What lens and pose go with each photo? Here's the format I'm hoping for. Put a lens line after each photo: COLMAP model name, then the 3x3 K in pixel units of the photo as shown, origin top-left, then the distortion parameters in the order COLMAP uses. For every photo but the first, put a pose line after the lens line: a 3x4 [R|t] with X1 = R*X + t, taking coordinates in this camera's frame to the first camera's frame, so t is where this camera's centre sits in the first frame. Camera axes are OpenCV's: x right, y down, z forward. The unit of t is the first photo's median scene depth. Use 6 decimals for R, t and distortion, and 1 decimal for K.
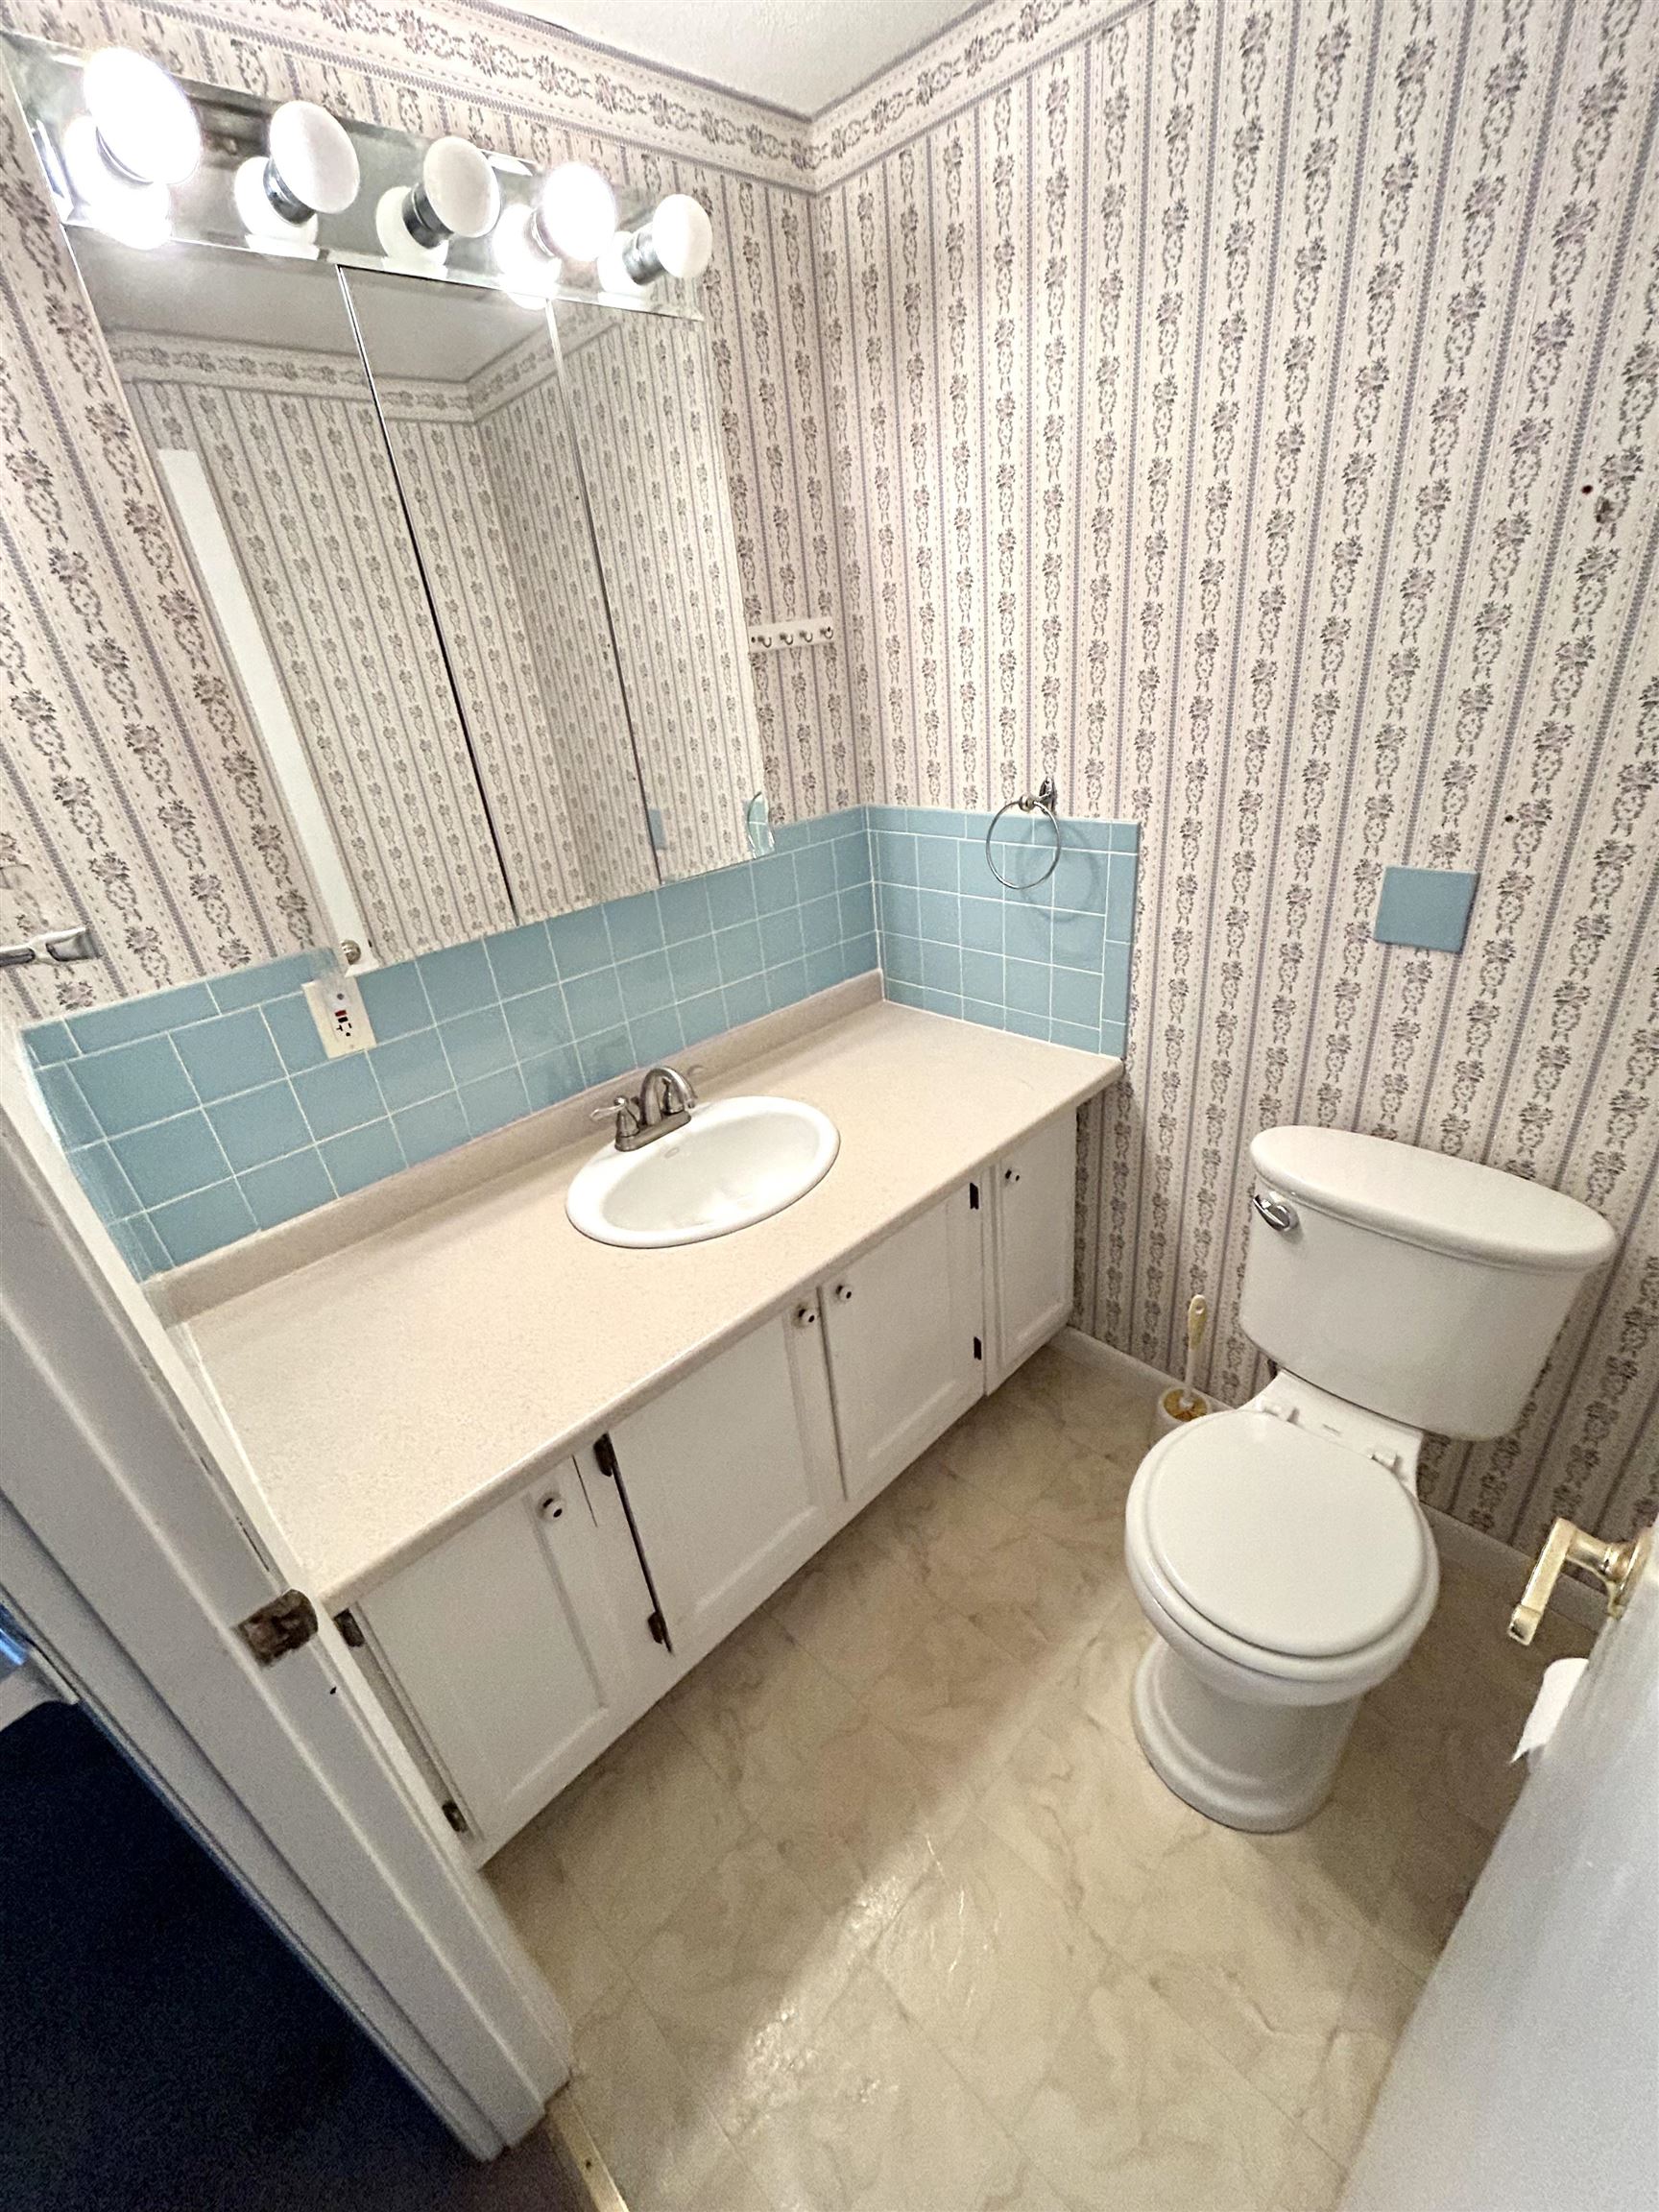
lens RADIAL K [[891.8, 0, 828.8], [0, 891.8, 1106.7], [0, 0, 1]] dist [0.002921, 0.000231]
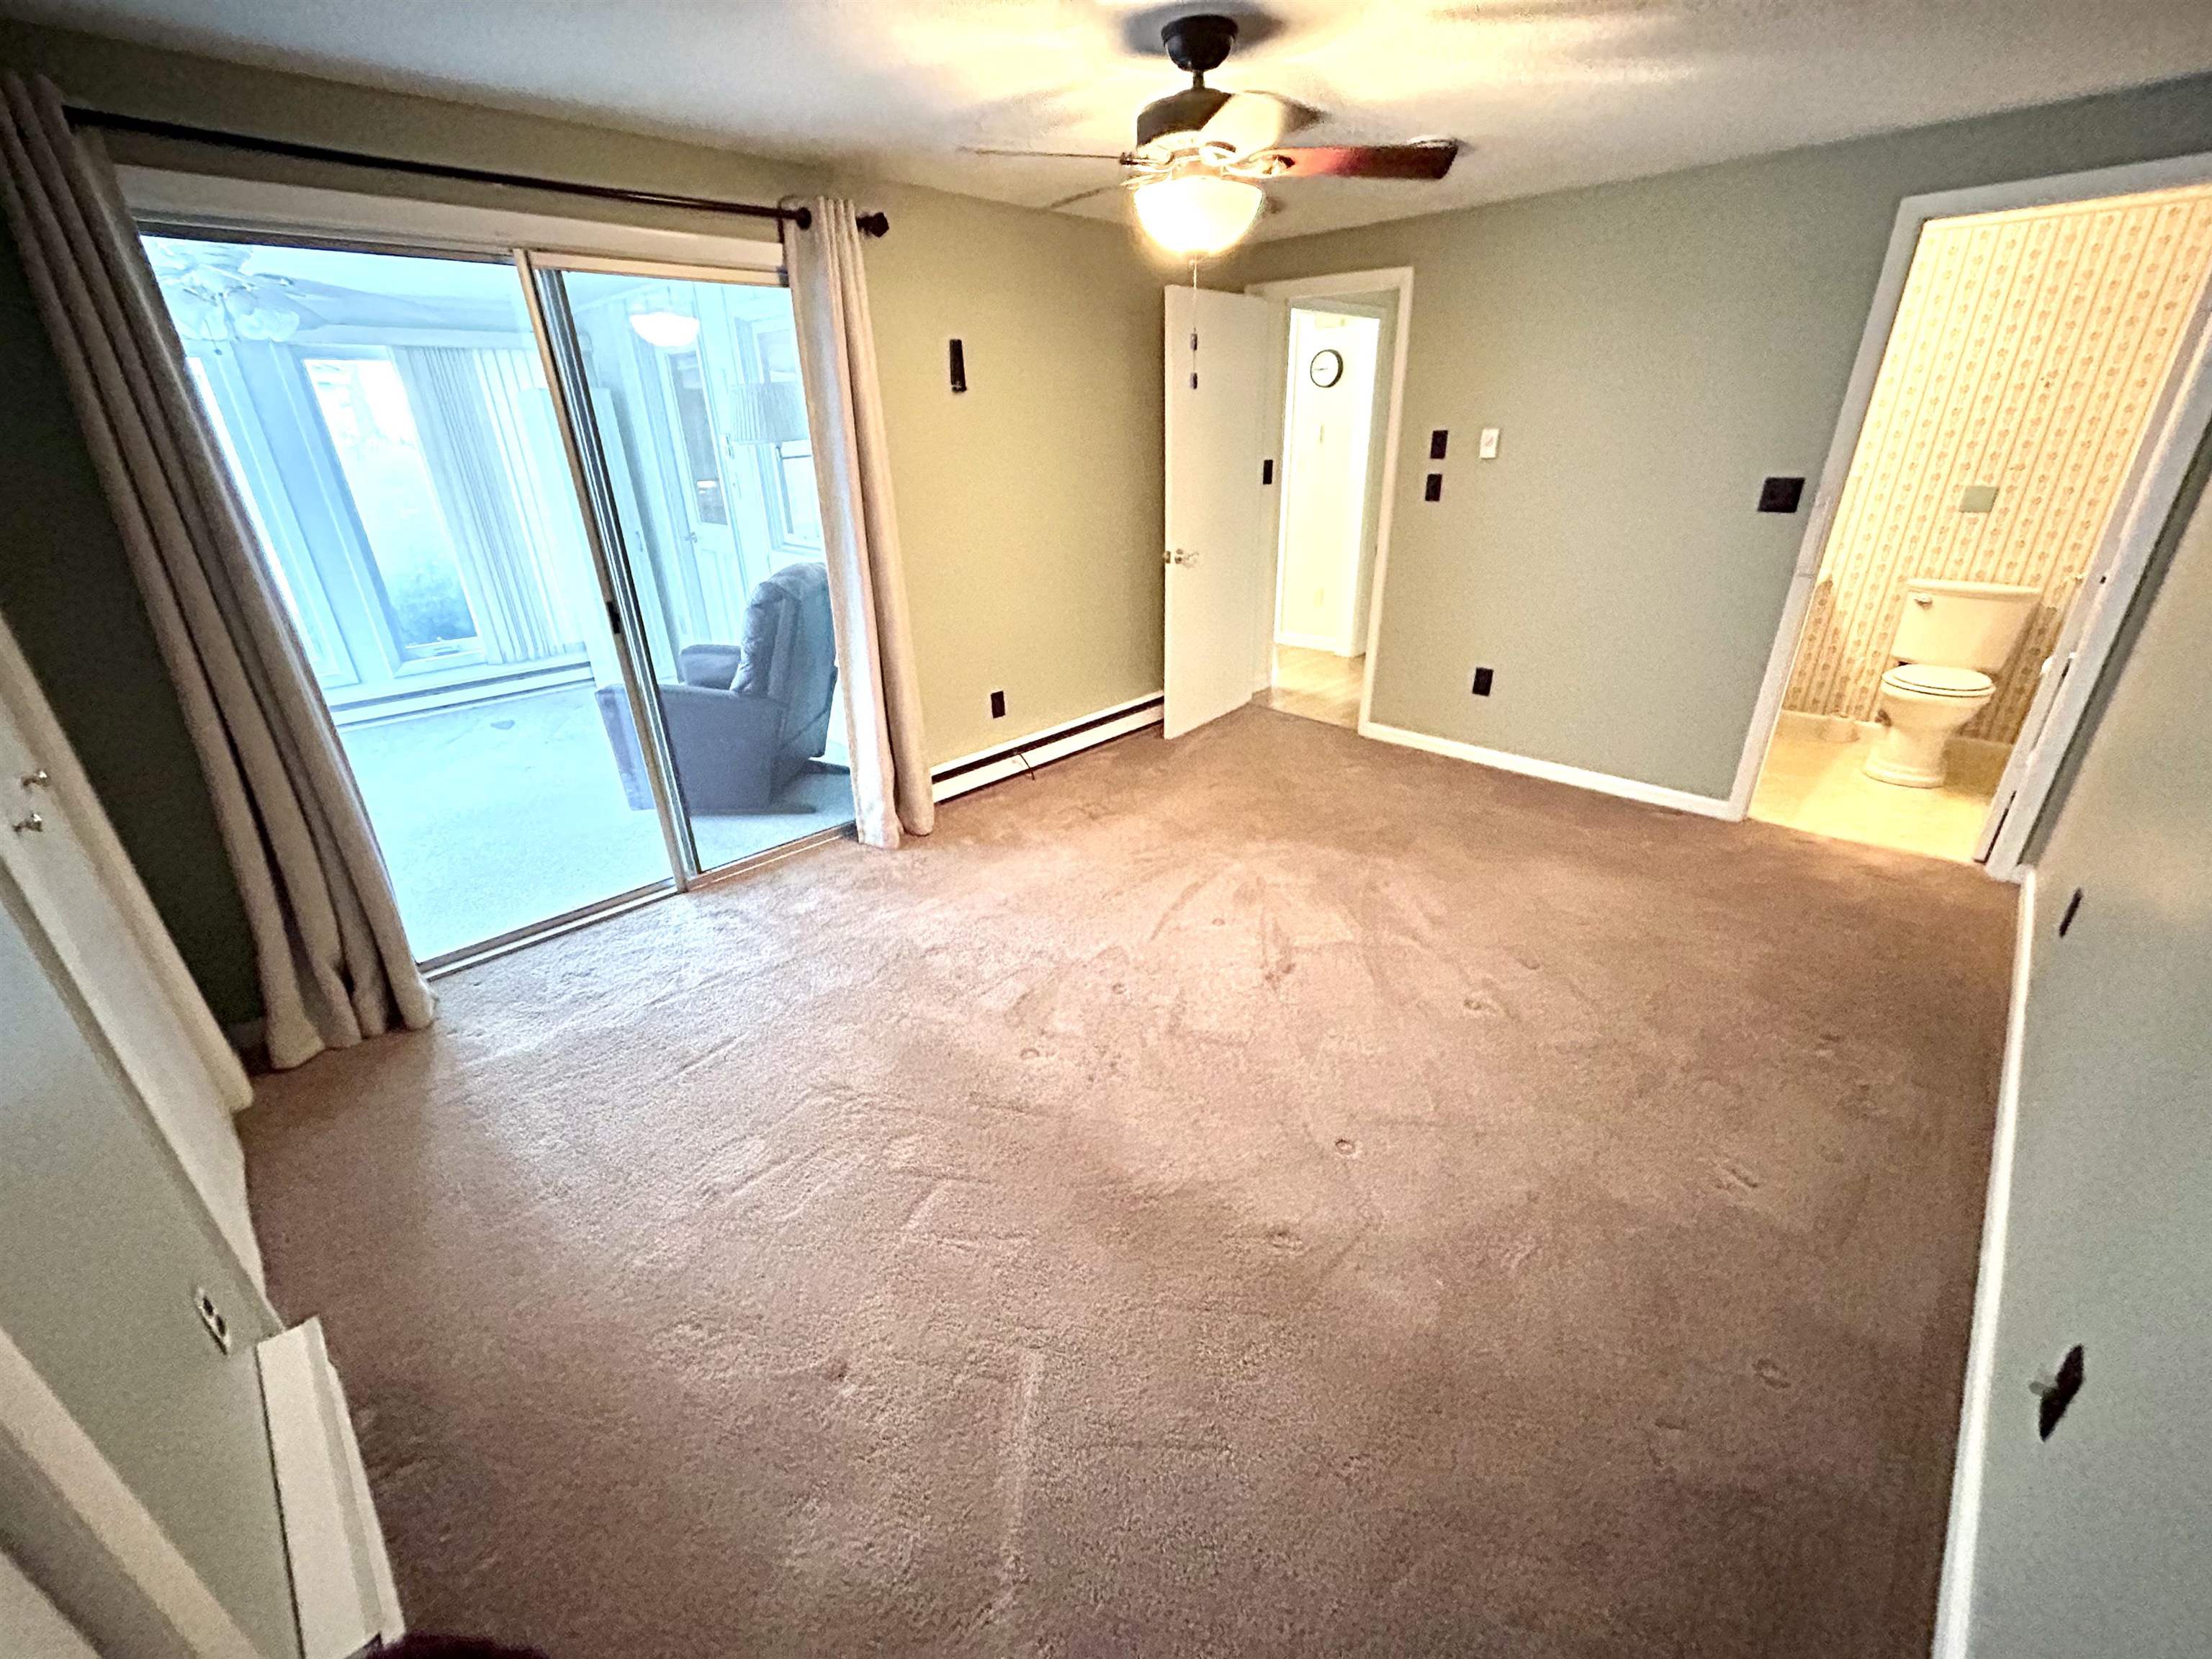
lens RADIAL K [[891.8, 0, 1107.5], [0, 891.8, 824.0], [0, 0, 1]] dist [0.002921, 0.000231]
pose [[0.996272, 0.048382, 0.071424, -2.593473], [-0.043793, 0.996958, -0.064470, 1.274191], [-0.074326, 0.061102, 0.995360, -1.870749]]
